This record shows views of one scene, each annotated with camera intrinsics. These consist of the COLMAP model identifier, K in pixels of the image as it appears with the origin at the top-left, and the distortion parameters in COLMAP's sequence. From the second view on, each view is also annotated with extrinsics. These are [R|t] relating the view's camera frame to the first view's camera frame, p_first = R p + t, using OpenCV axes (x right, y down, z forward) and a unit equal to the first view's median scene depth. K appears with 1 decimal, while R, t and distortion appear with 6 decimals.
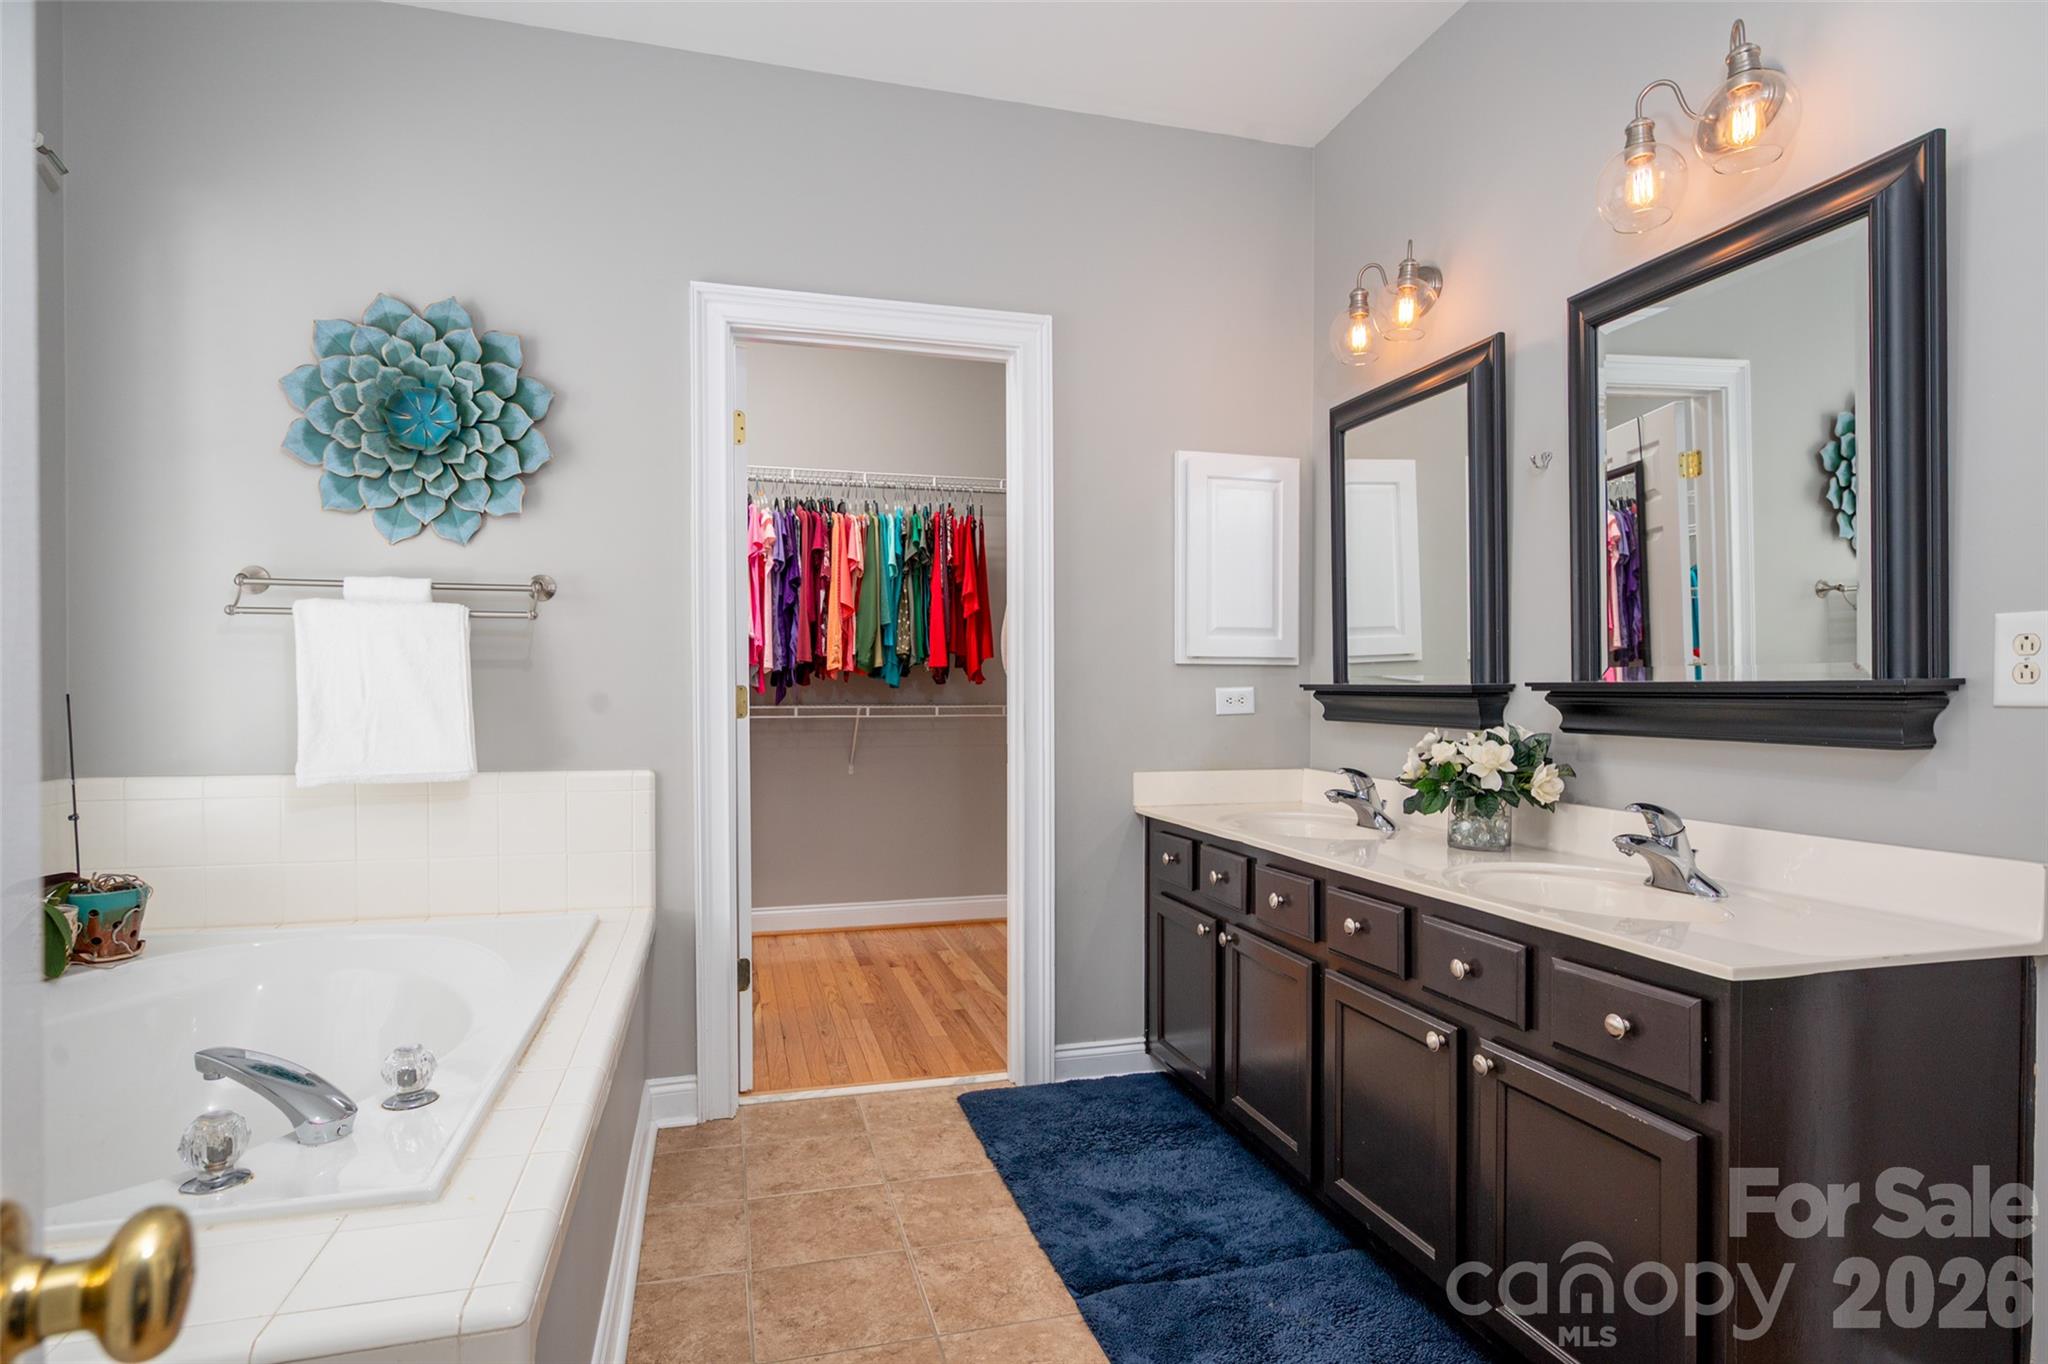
lens RADIAL K [[1109.3, 0, 1027.7], [0, 1109.3, 685.1], [0, 0, 1]] dist [-0.002139, -0.000140]
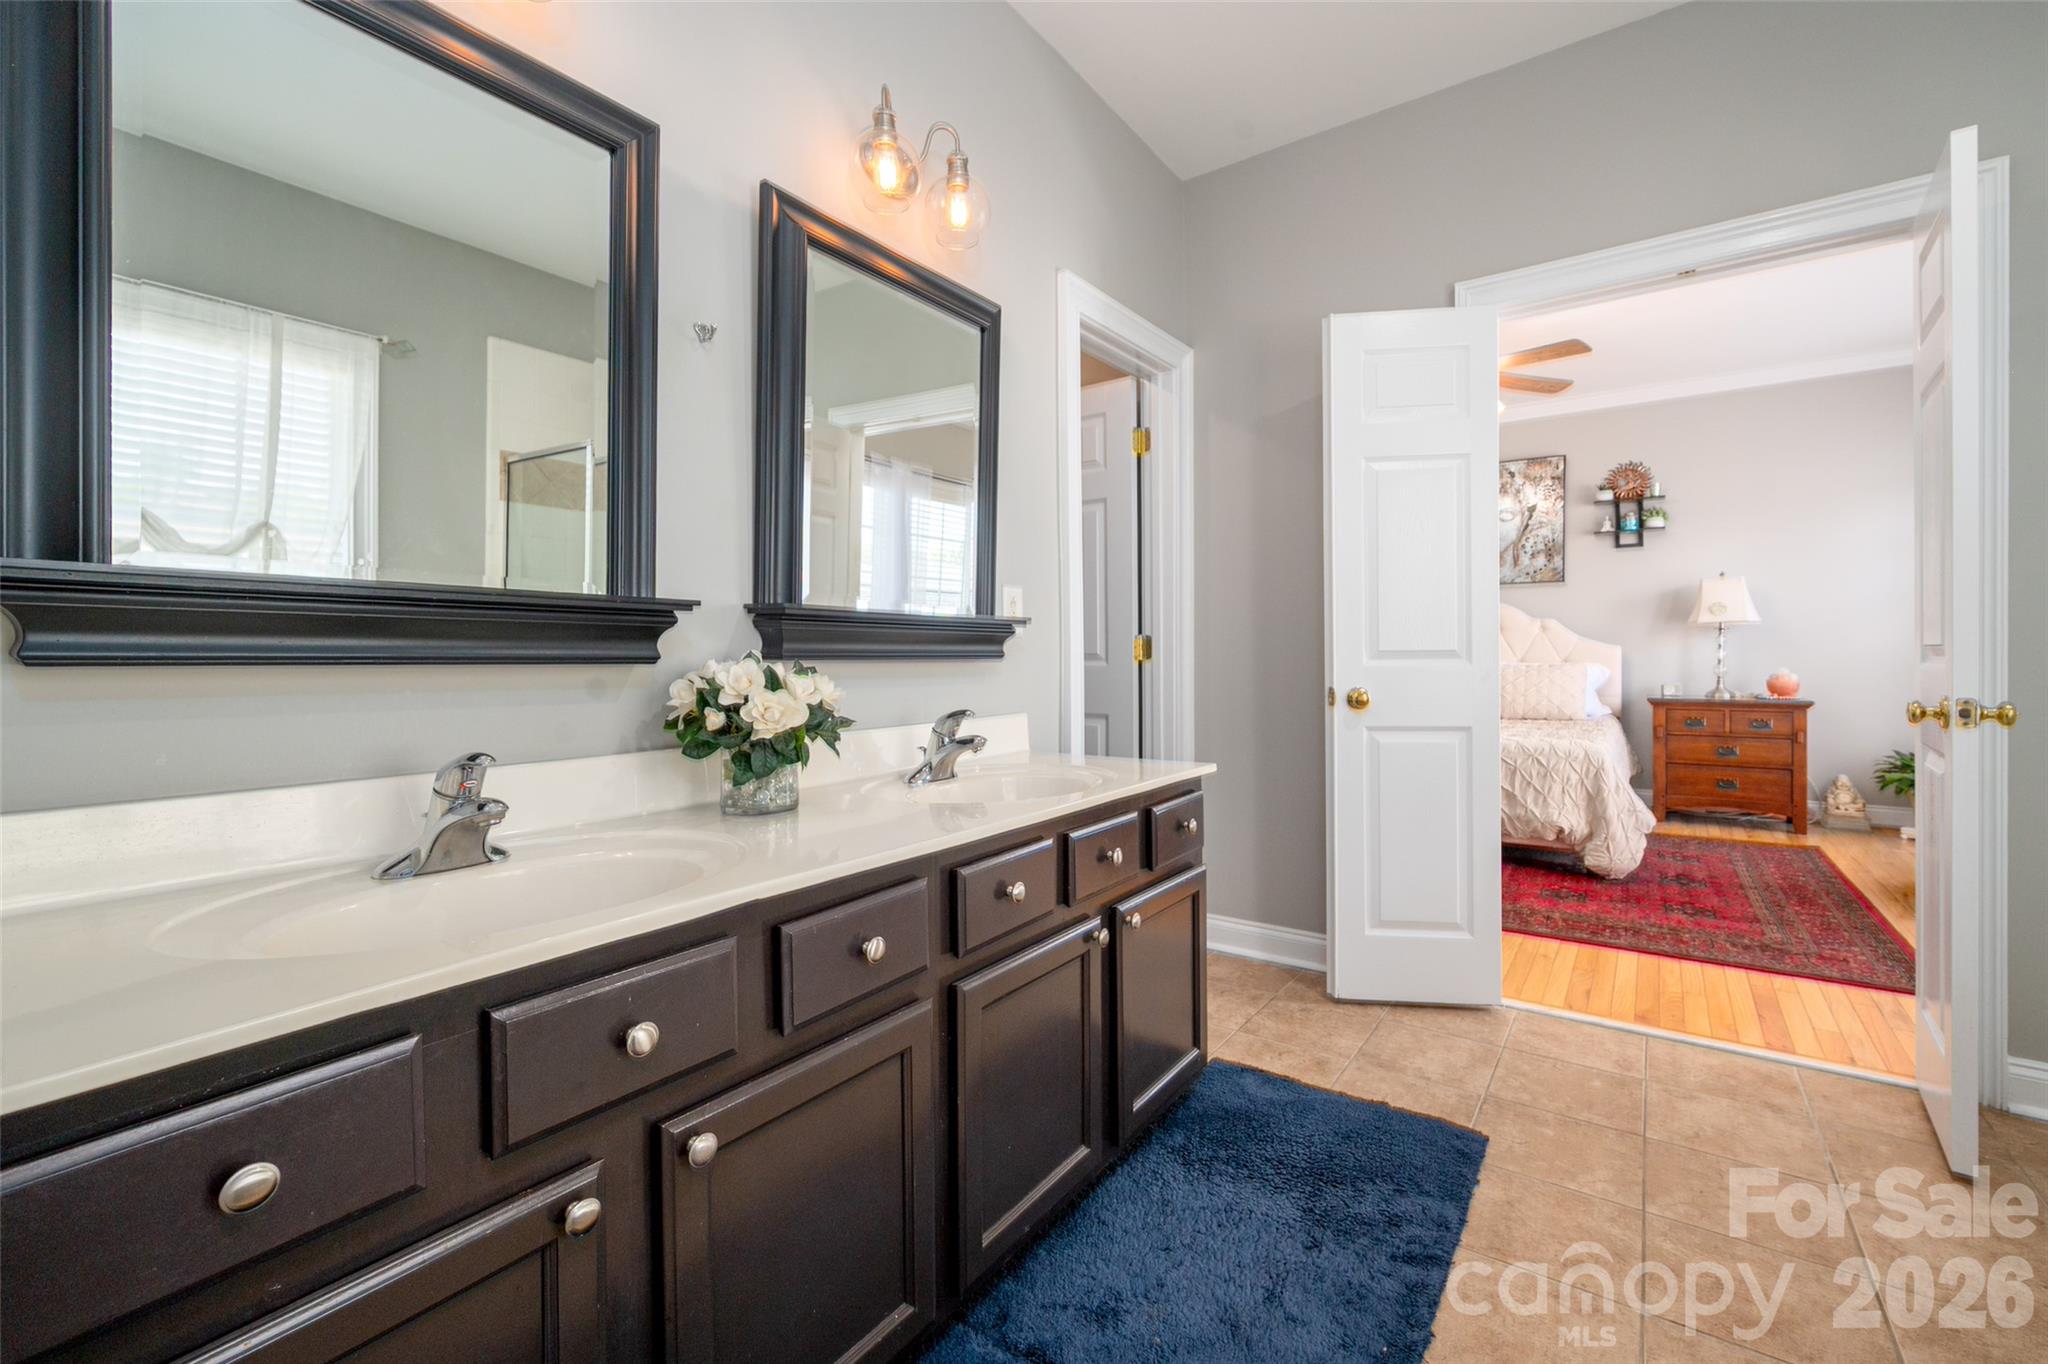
lens RADIAL K [[881.4, 0, 995.8], [0, 881.4, 663.5], [0, 0, 1]] dist [0.000409, 0.000577]
pose [[-0.616713, -0.000051, 0.787188, -0.150198], [0.006632, 0.999964, 0.005261, 0.032168], [-0.787160, 0.008465, -0.616690, 0.999793]]
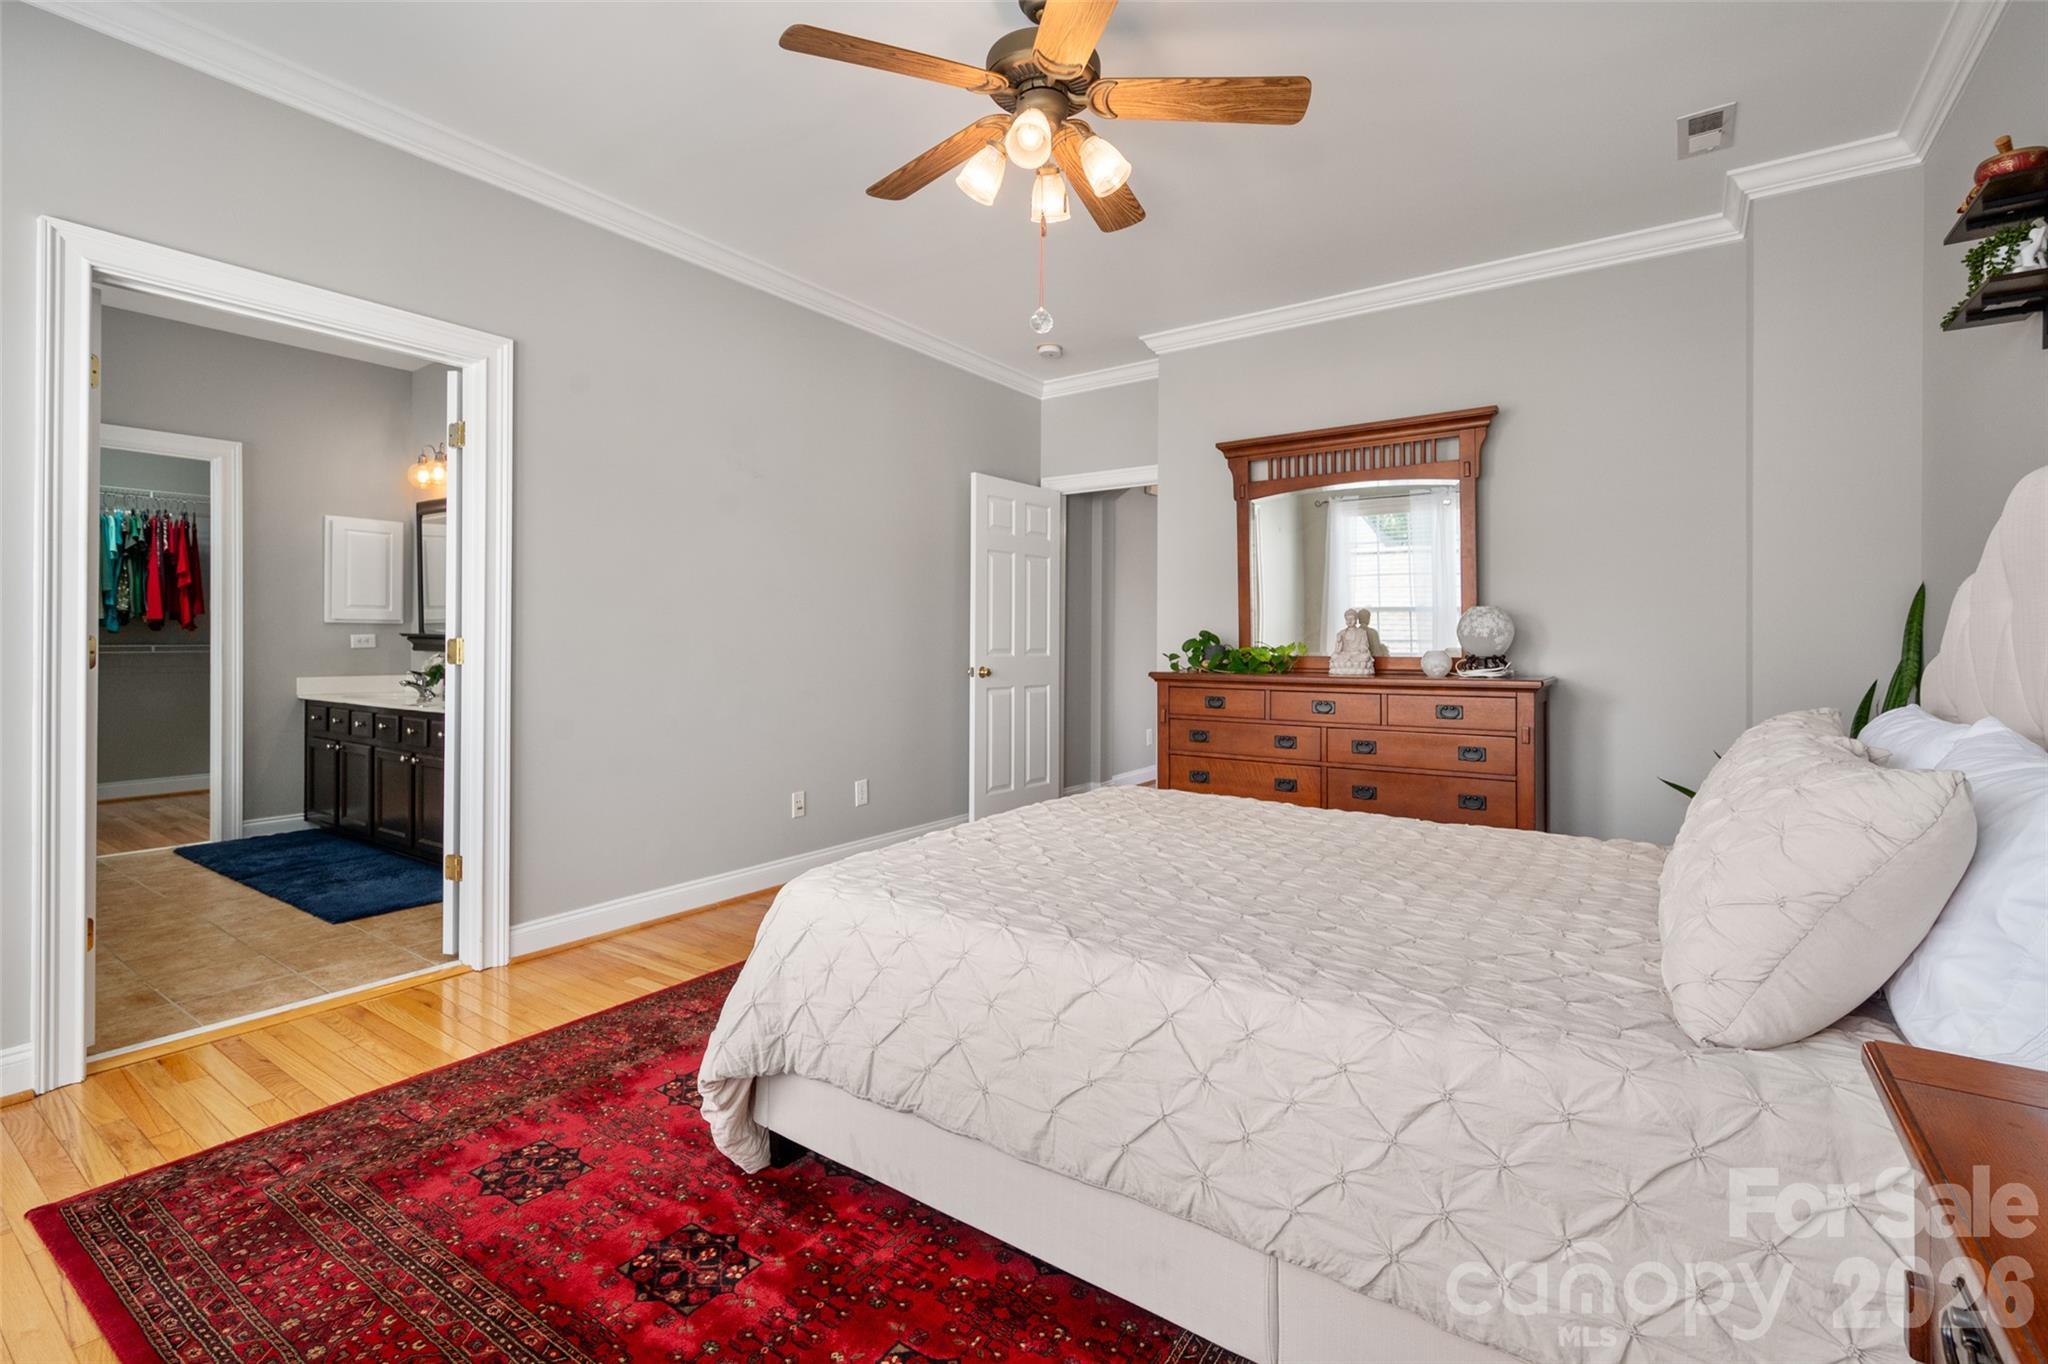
lens RADIAL K [[916.3, 0, 1034.9], [0, 916.3, 648.2], [0, 0, 1]] dist [-0.004324, -0.000057]
pose [[0.765101, 0.003558, 0.643900, 0.052560], [-0.009990, 0.999930, 0.006345, 0.003697], [-0.643833, -0.011287, 0.765083, -1.051197]]
